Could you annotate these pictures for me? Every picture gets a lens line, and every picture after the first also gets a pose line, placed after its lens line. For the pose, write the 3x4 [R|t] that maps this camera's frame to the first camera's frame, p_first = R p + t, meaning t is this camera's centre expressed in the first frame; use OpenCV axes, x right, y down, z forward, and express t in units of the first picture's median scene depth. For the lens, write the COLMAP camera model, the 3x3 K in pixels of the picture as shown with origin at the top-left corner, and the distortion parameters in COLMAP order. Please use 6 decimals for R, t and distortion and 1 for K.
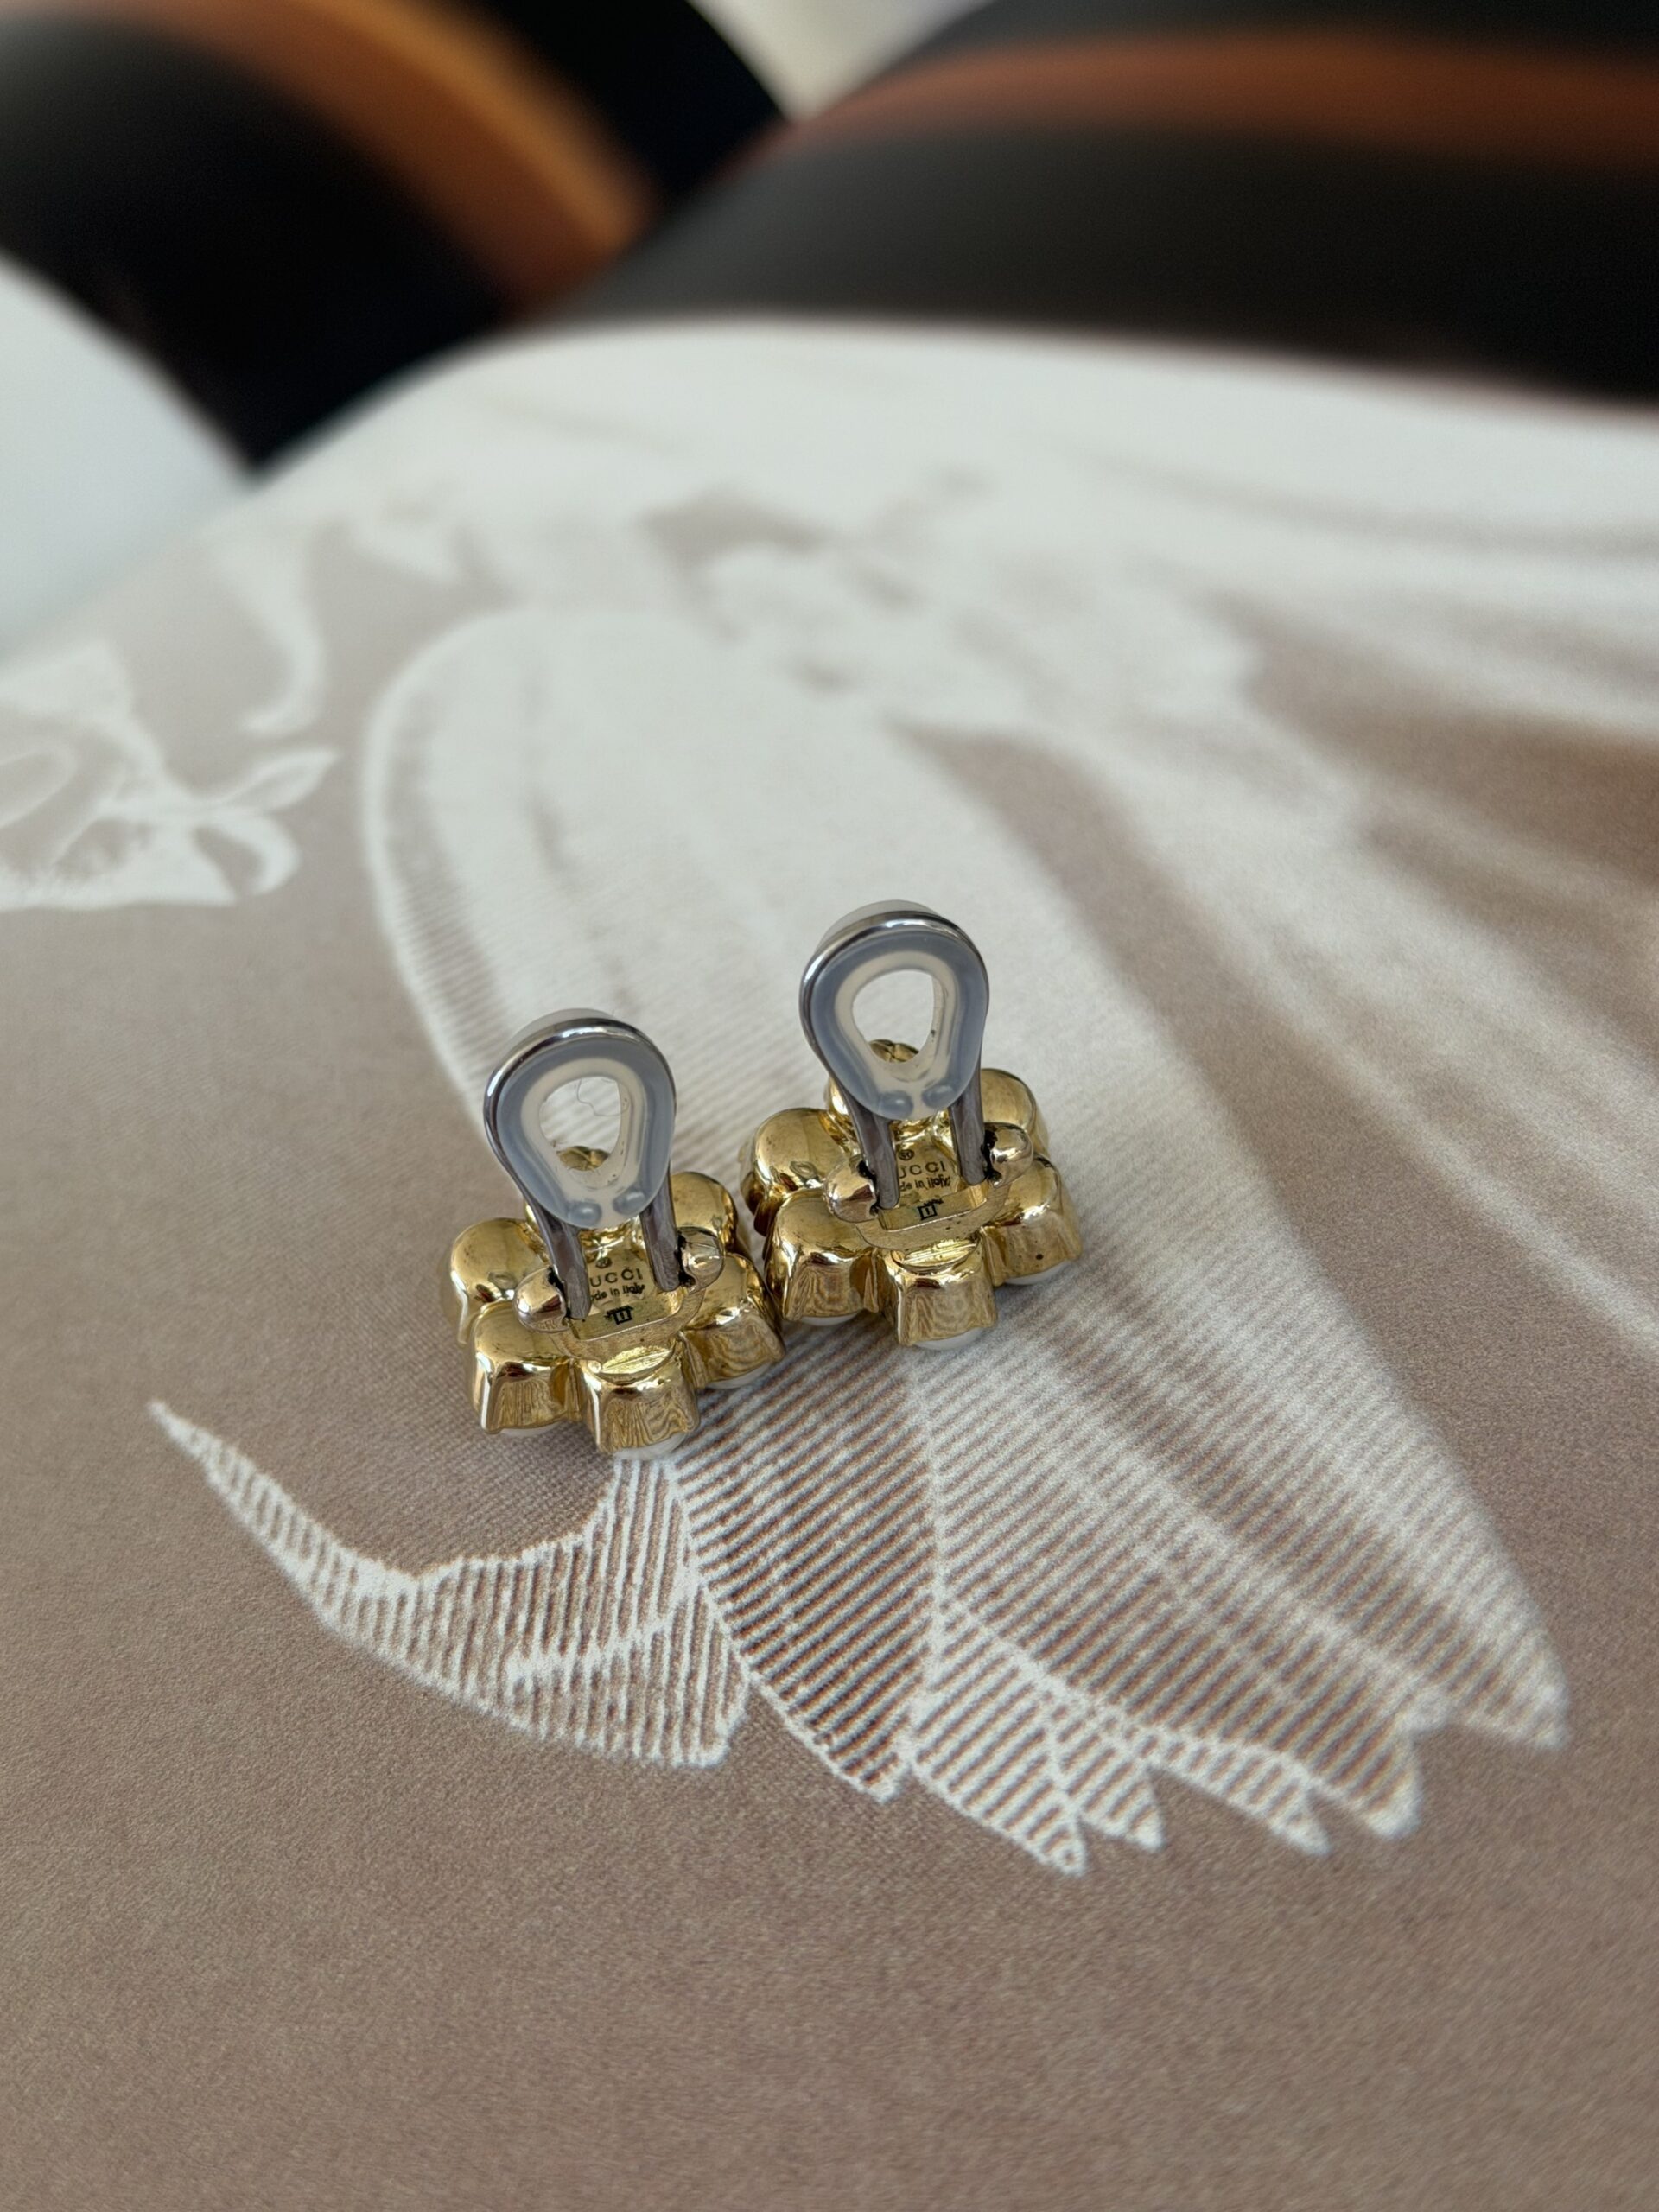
lens RADIAL K [[3437.8, 0, 821.8], [0, 3437.8, 1109.0], [0, 0, 1]] dist [0.093631, 0.000000]
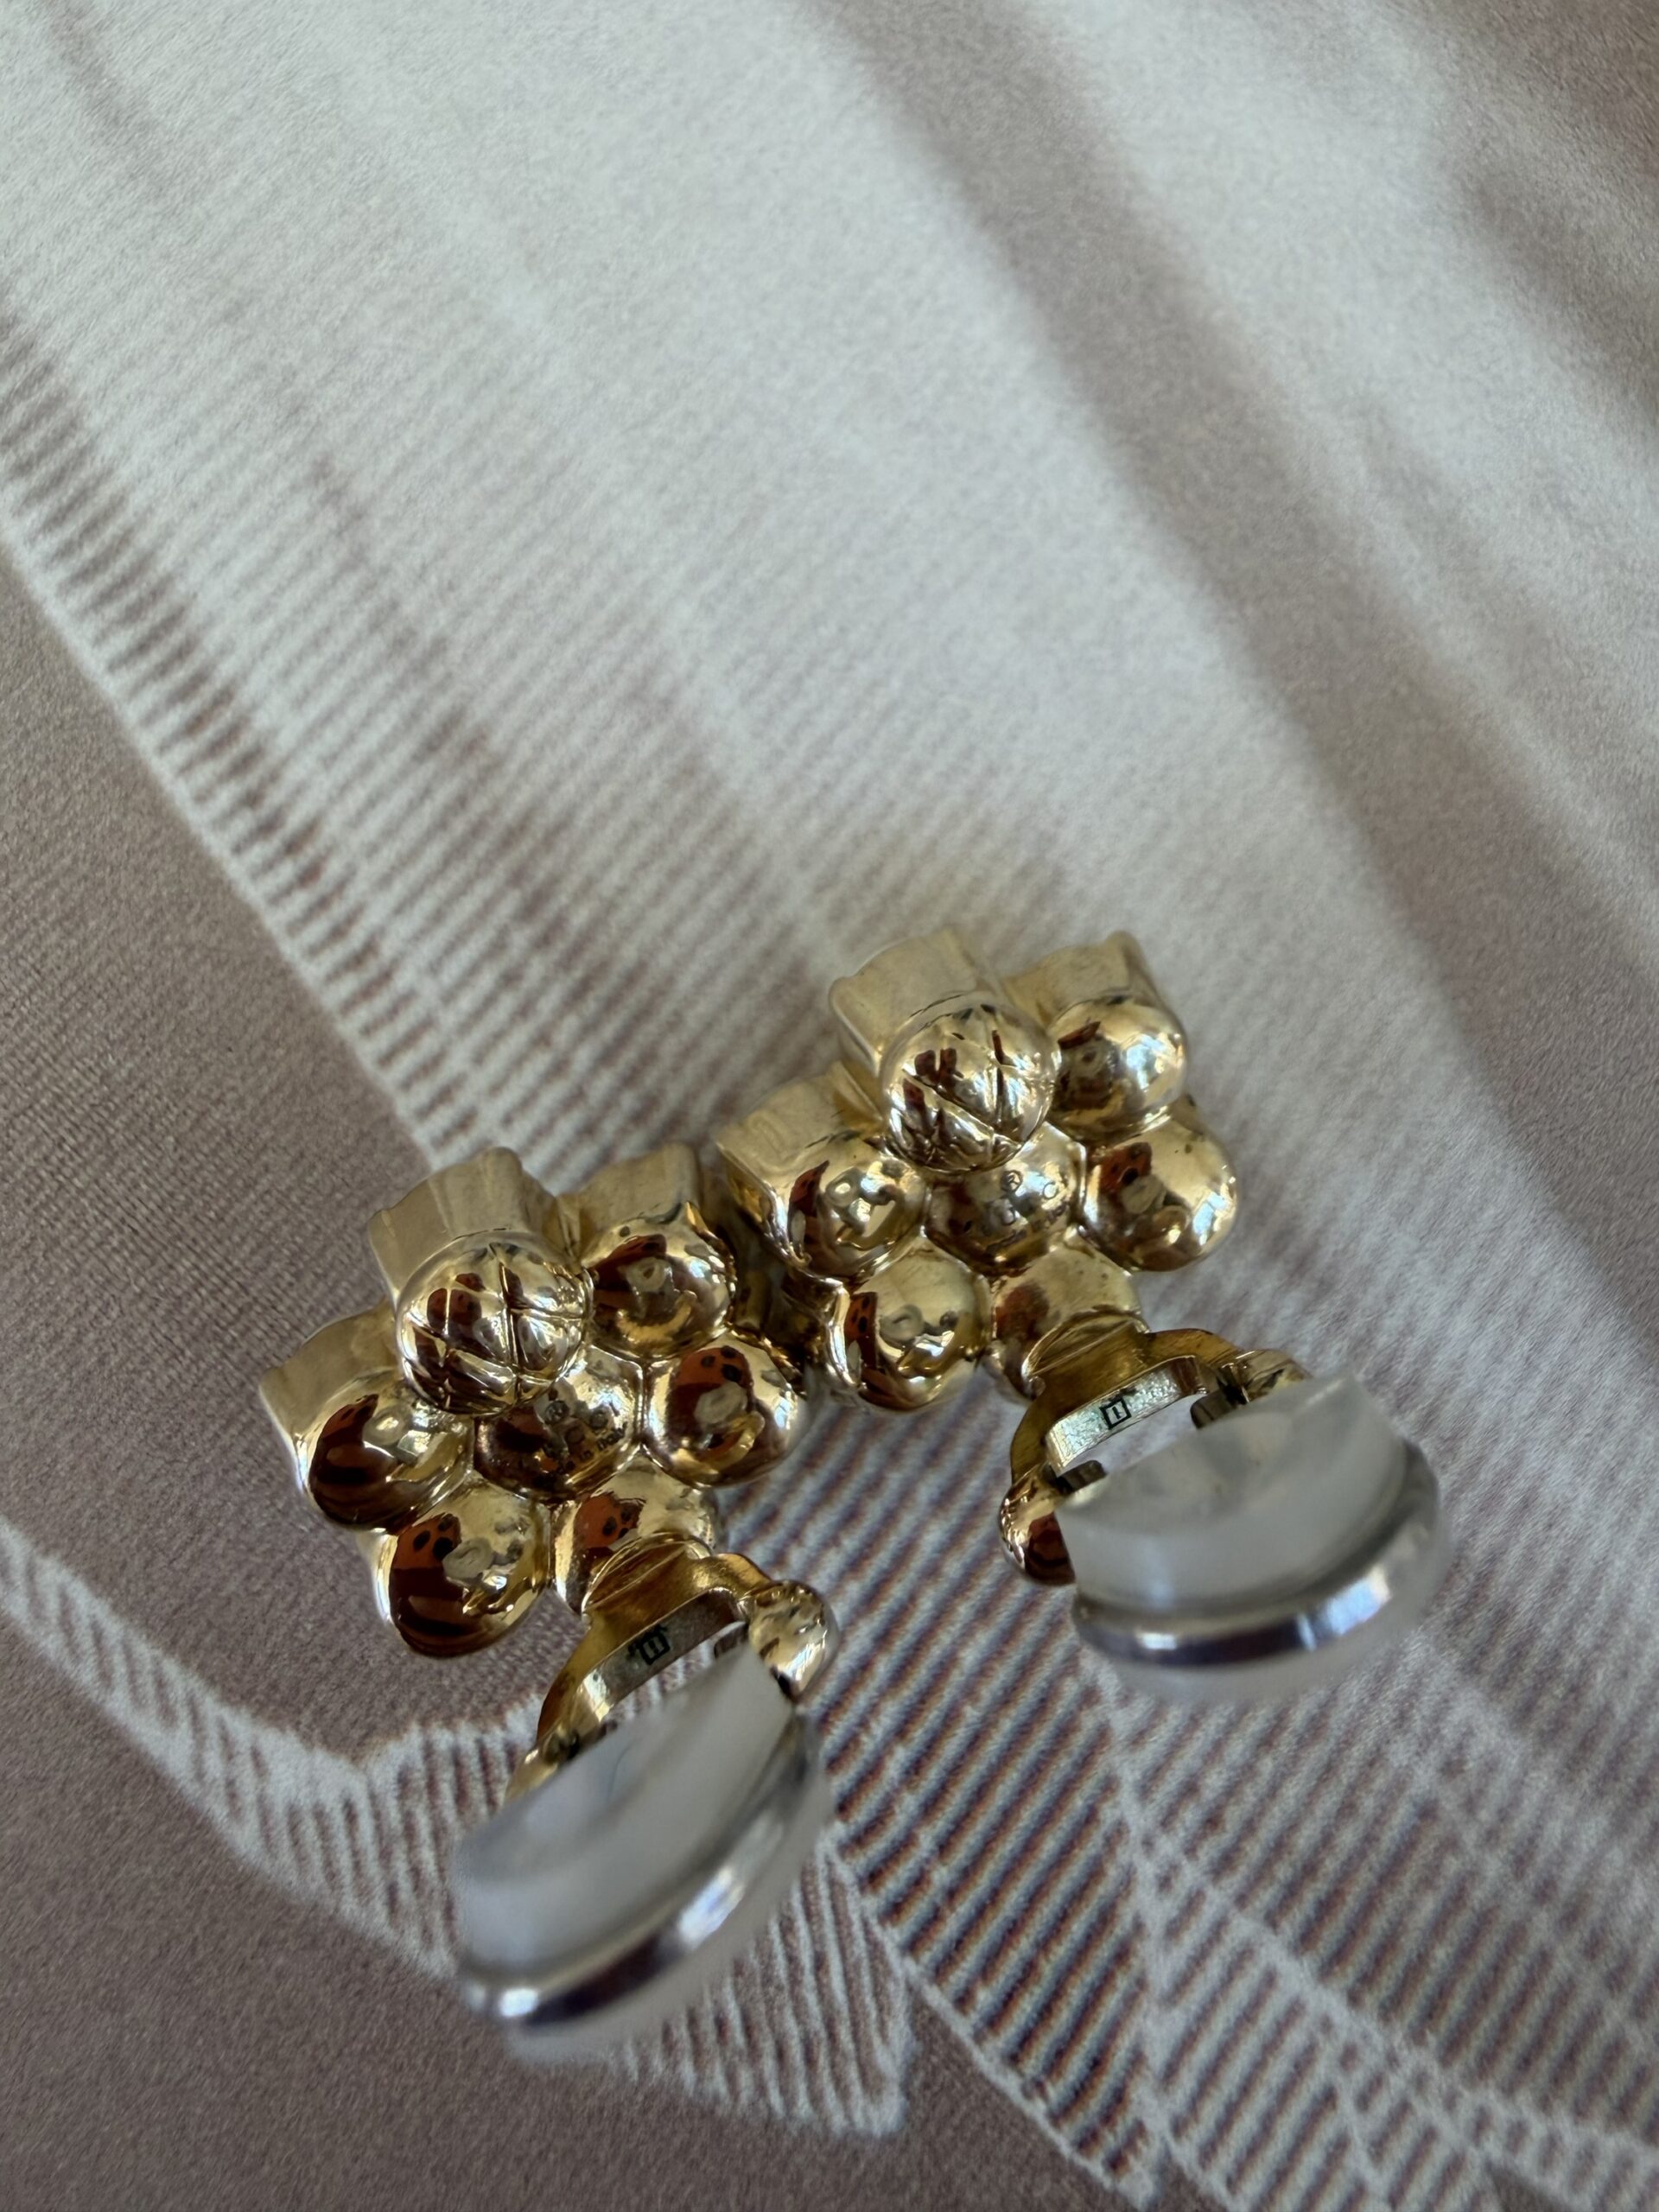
lens RADIAL K [[1526.6, 0, 849.2], [0, 1526.6, 1095.6], [0, 0, 1]] dist [0.031932, -0.031248]
pose [[0.945078, -0.193353, 0.263519, -0.083111], [-0.060792, 0.688194, 0.722975, -0.208306], [-0.321141, -0.699288, 0.638643, 0.912740]]
